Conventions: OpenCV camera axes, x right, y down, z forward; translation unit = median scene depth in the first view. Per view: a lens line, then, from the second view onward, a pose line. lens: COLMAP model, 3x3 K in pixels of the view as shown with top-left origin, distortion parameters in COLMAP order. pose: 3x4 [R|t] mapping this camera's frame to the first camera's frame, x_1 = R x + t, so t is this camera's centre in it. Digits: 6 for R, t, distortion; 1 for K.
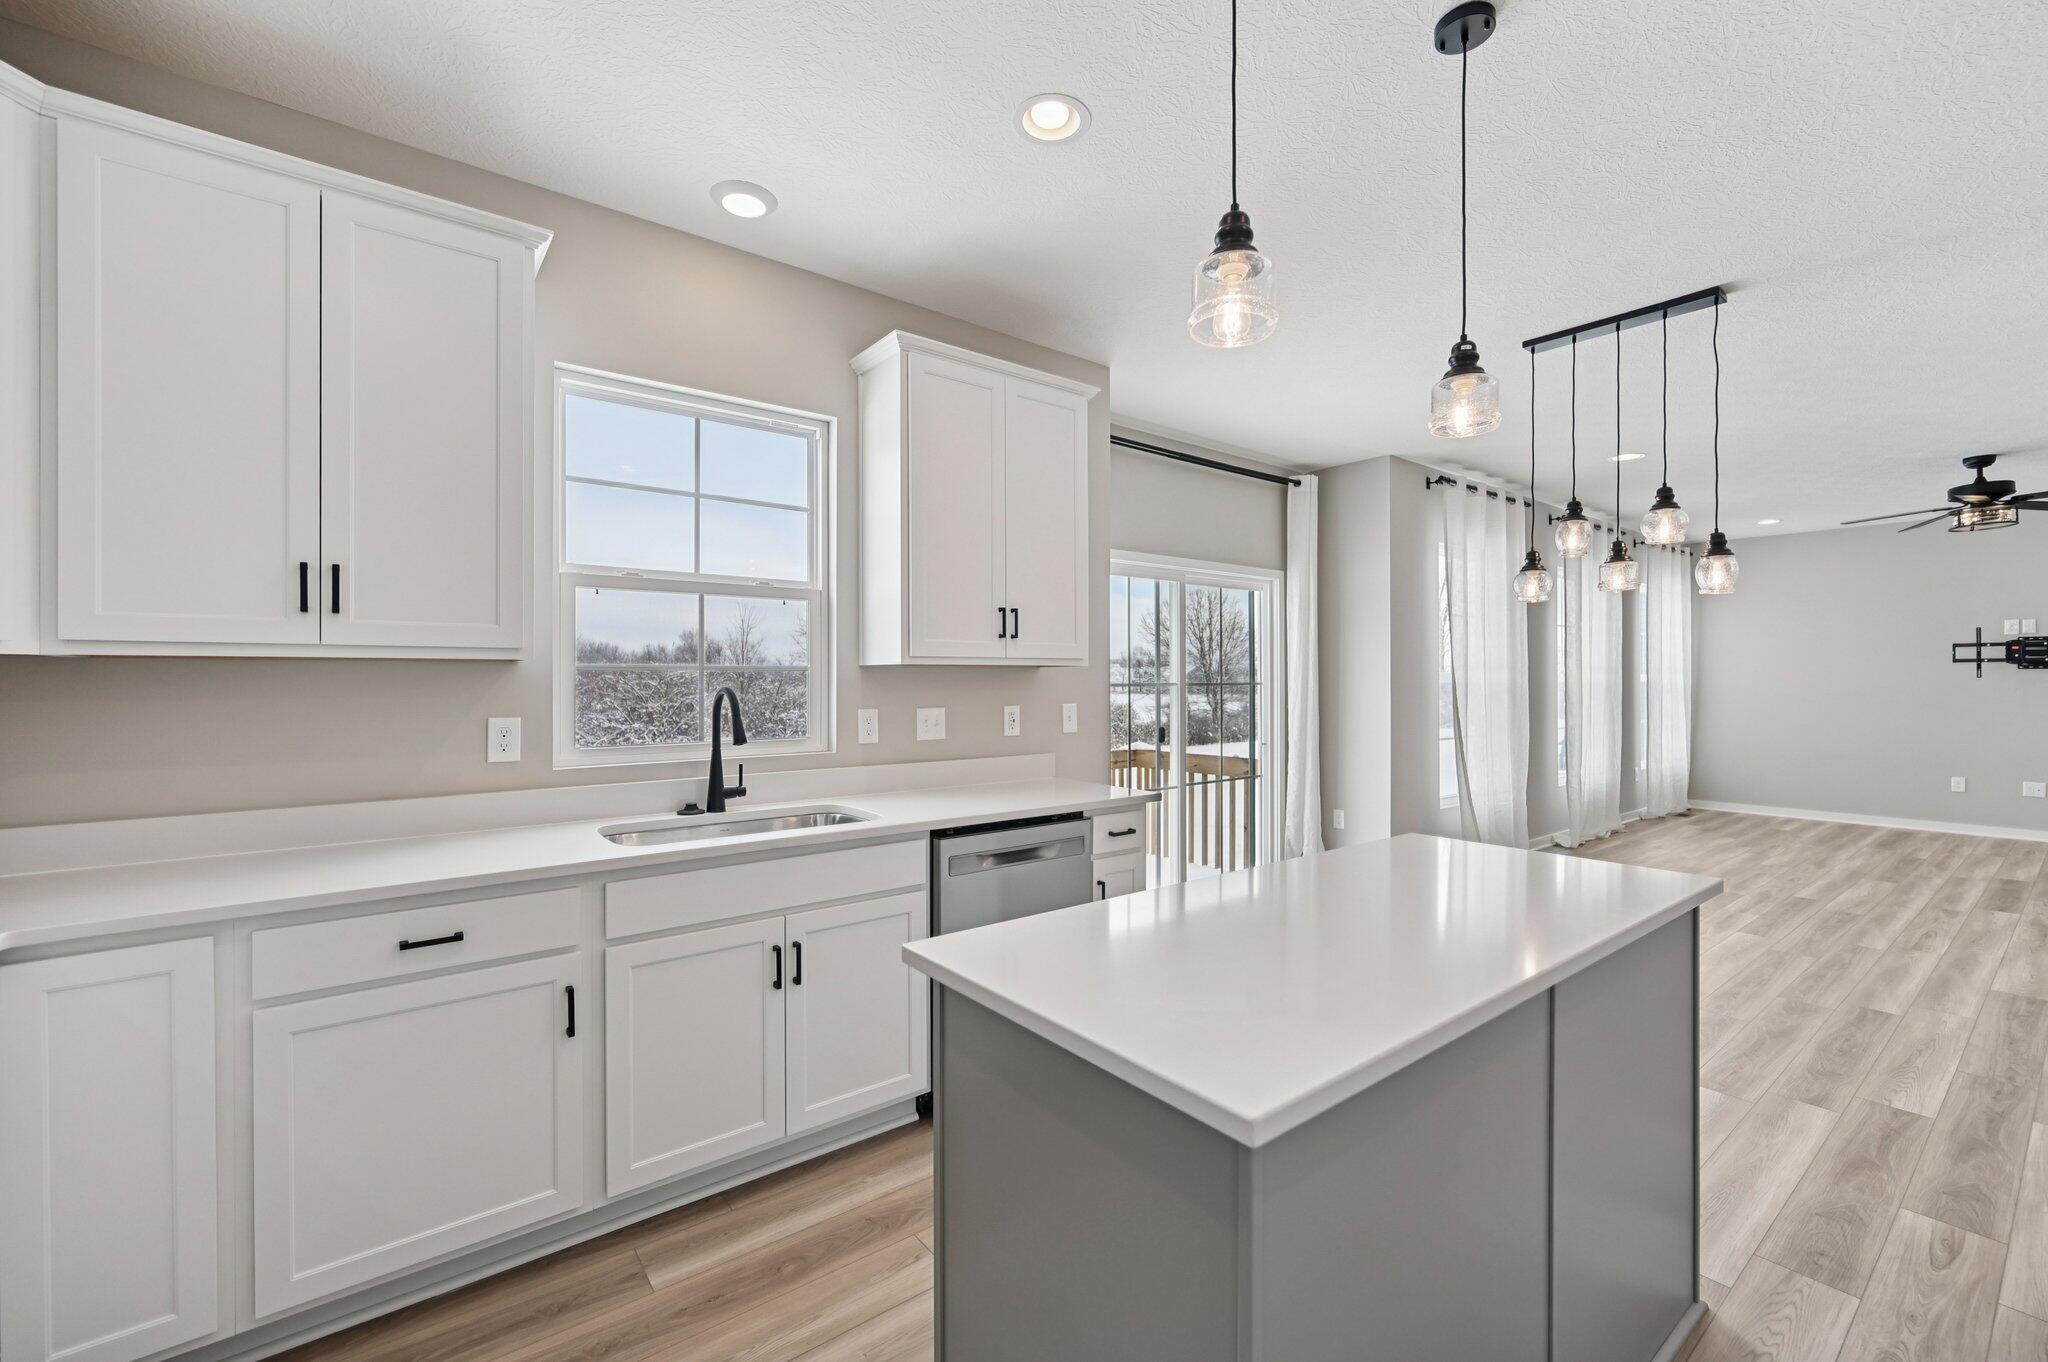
lens RADIAL K [[833.7, 0, 1024.0], [0, 833.7, 681.0], [0, 0, 1]] dist [0.000585, 0.000252]
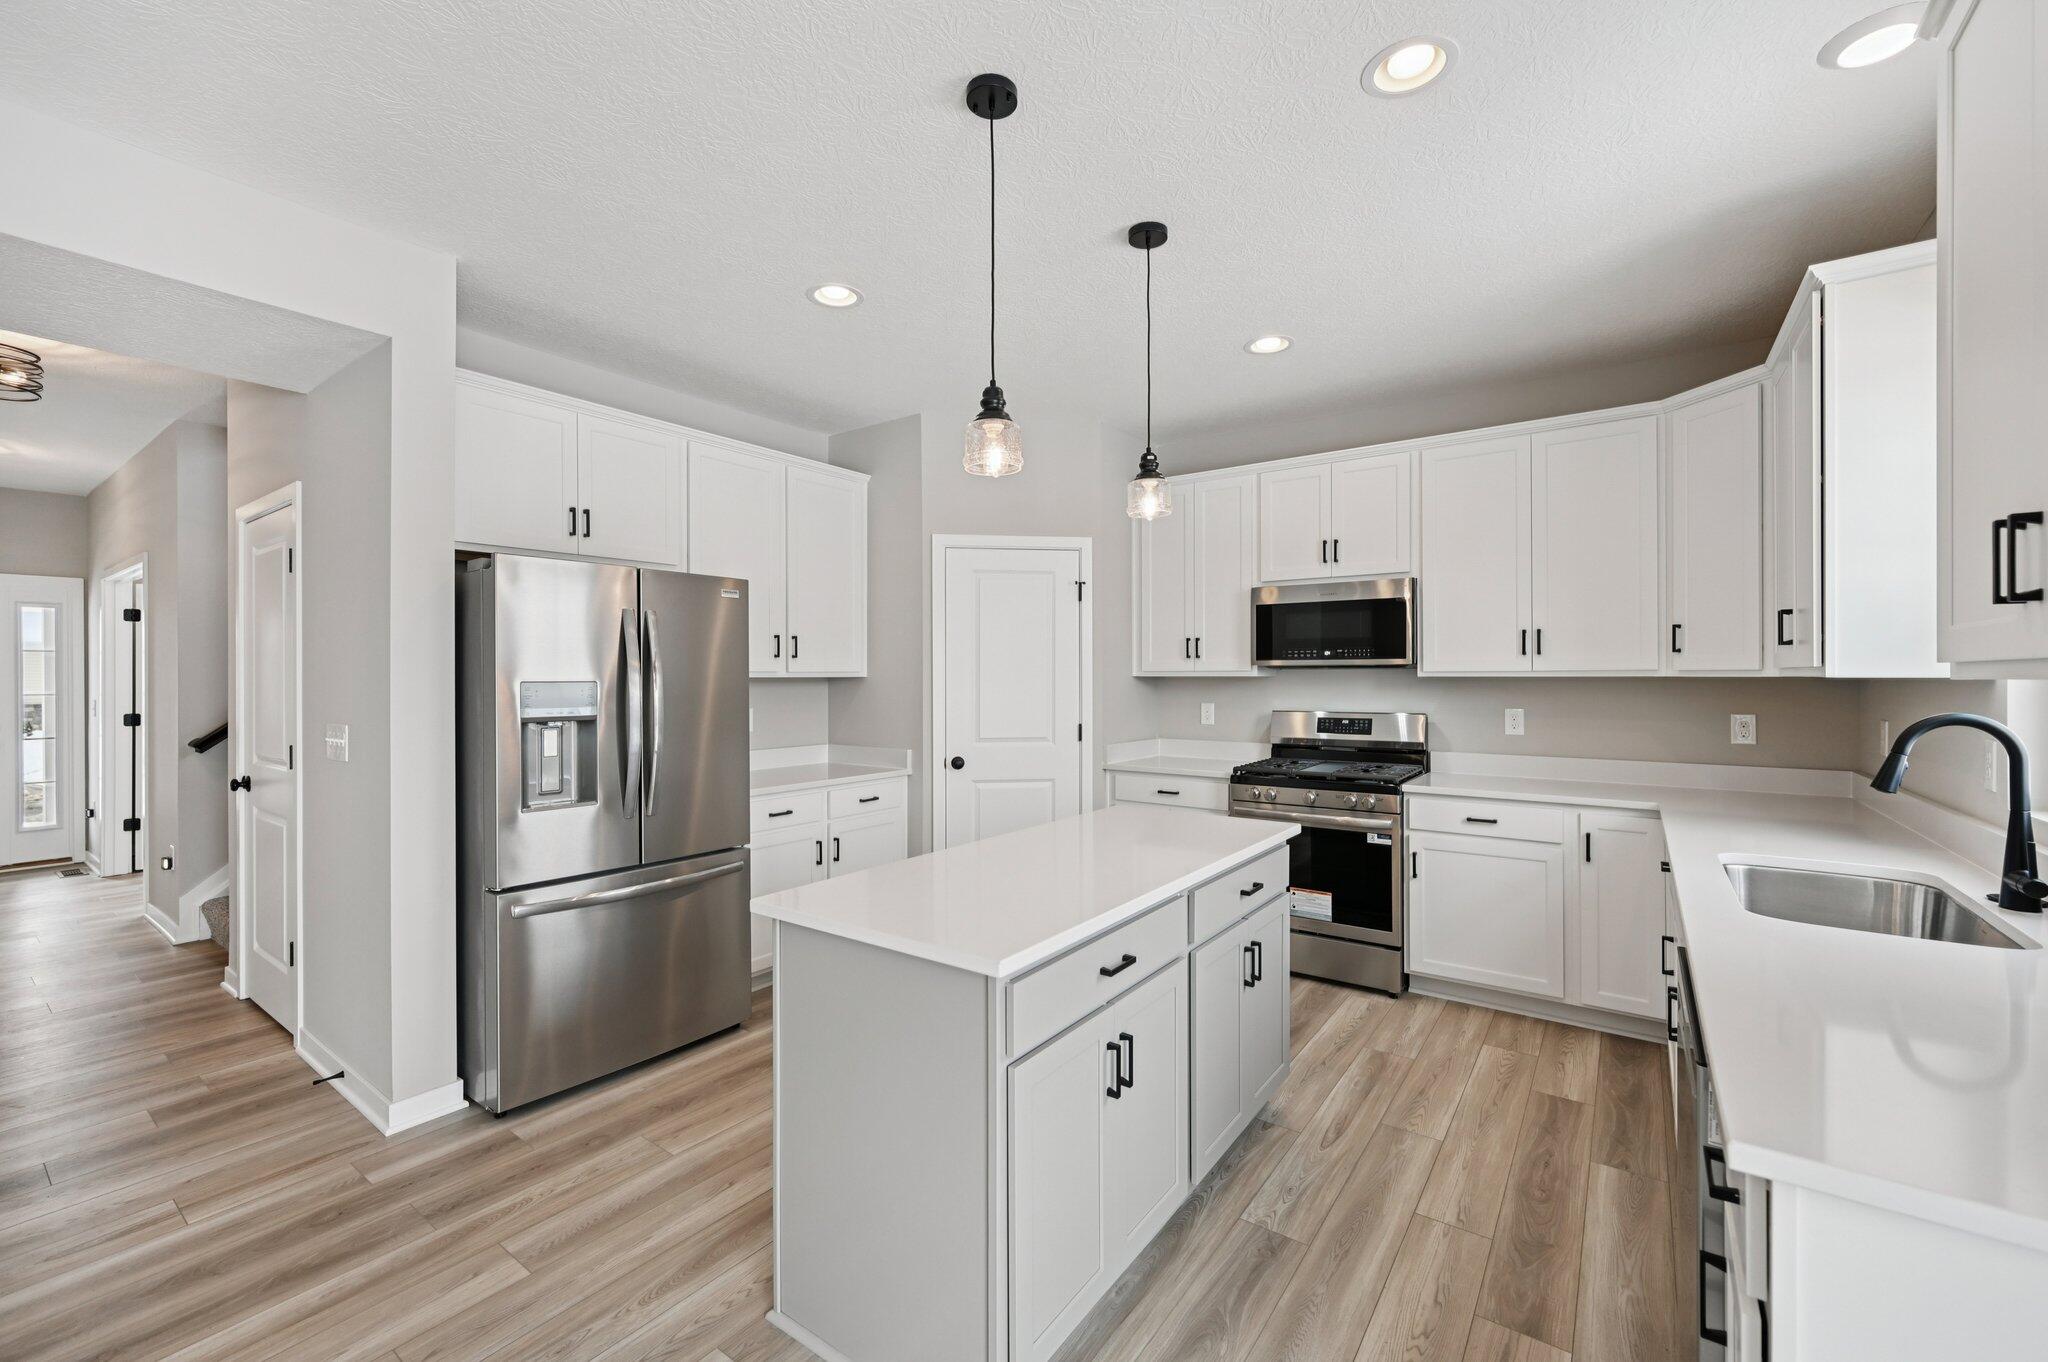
lens RADIAL K [[833.7, 0, 1024.0], [0, 833.7, 681.0], [0, 0, 1]] dist [0.000585, 0.000252]
pose [[-0.961537, 0.003779, -0.274651, 0.534330], [0.001547, 0.999964, 0.008344, -0.023638], [0.274672, 0.007598, -0.961508, 1.387483]]
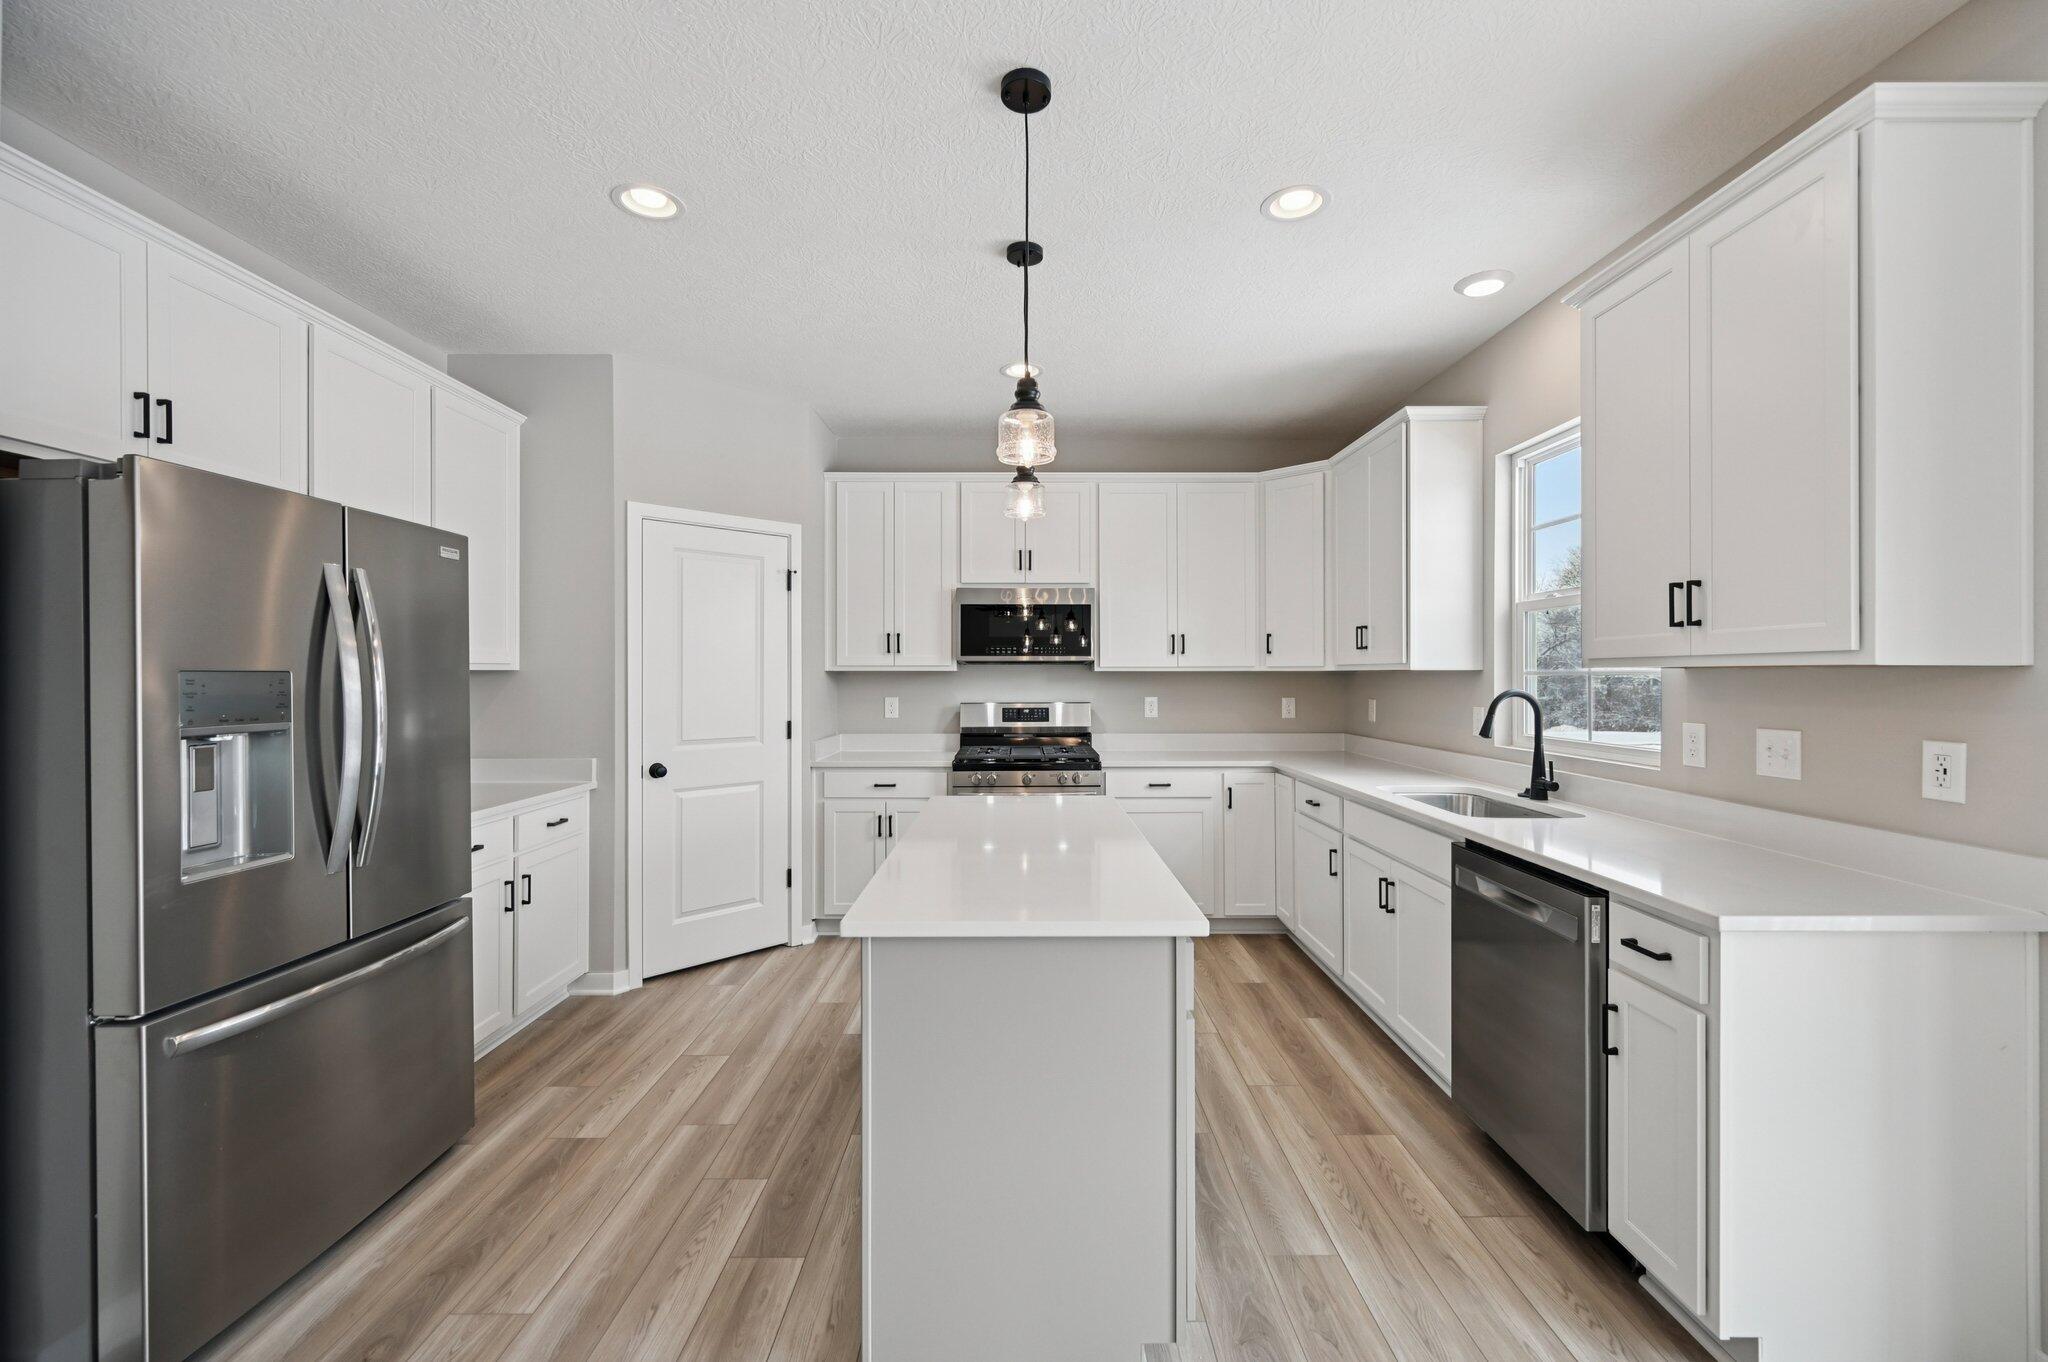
lens RADIAL K [[835.9, 0, 1022.0], [0, 835.9, 678.5], [0, 0, 1]] dist [0.004095, 0.000364]
pose [[-0.613586, 0.004758, -0.789614, 0.948771], [-0.001204, 0.999975, 0.006961, -0.014700], [0.789627, 0.005222, -0.613565, 1.129695]]
